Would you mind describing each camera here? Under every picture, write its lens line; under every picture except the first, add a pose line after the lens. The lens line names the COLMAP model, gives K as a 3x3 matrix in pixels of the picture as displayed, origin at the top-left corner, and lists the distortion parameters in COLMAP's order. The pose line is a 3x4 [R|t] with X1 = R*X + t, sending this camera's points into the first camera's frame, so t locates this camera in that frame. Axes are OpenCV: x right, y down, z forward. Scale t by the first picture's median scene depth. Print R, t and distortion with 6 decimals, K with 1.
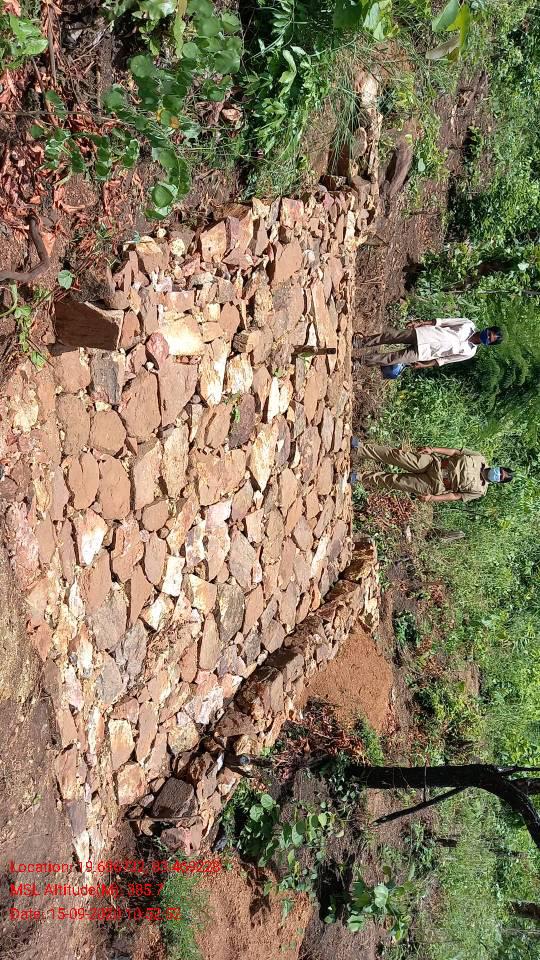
lens RADIAL K [[714.0, 0, 270.0], [0, 714.0, 480.0], [0, 0, 1]] dist [0.072261, -0.092071]
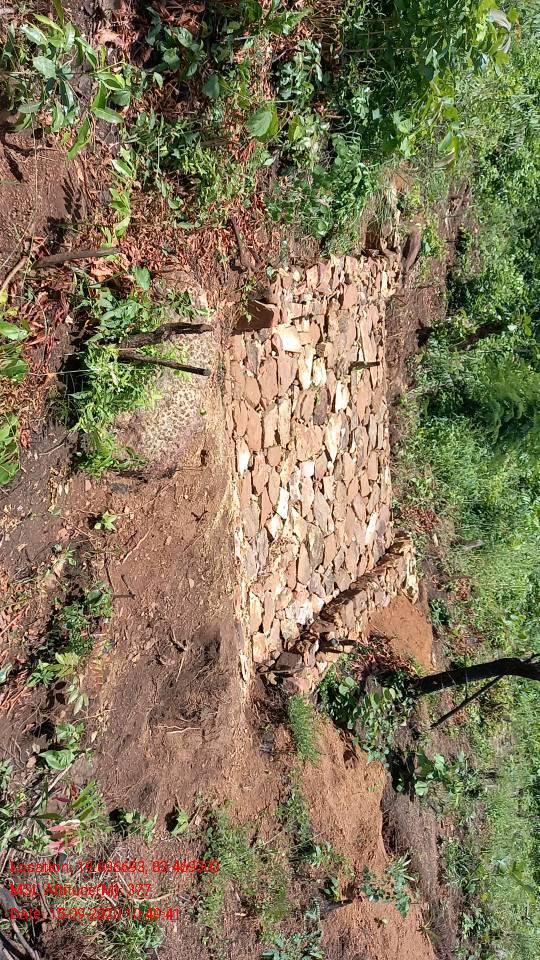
lens RADIAL K [[714.0, 0, 270.0], [0, 714.0, 480.0], [0, 0, 1]] dist [0.072261, -0.092071]
pose [[0.999177, -0.038994, -0.011179, -0.124253], [0.036942, 0.988550, -0.146301, 0.259043], [0.016756, 0.145768, 0.989177, -0.393582]]
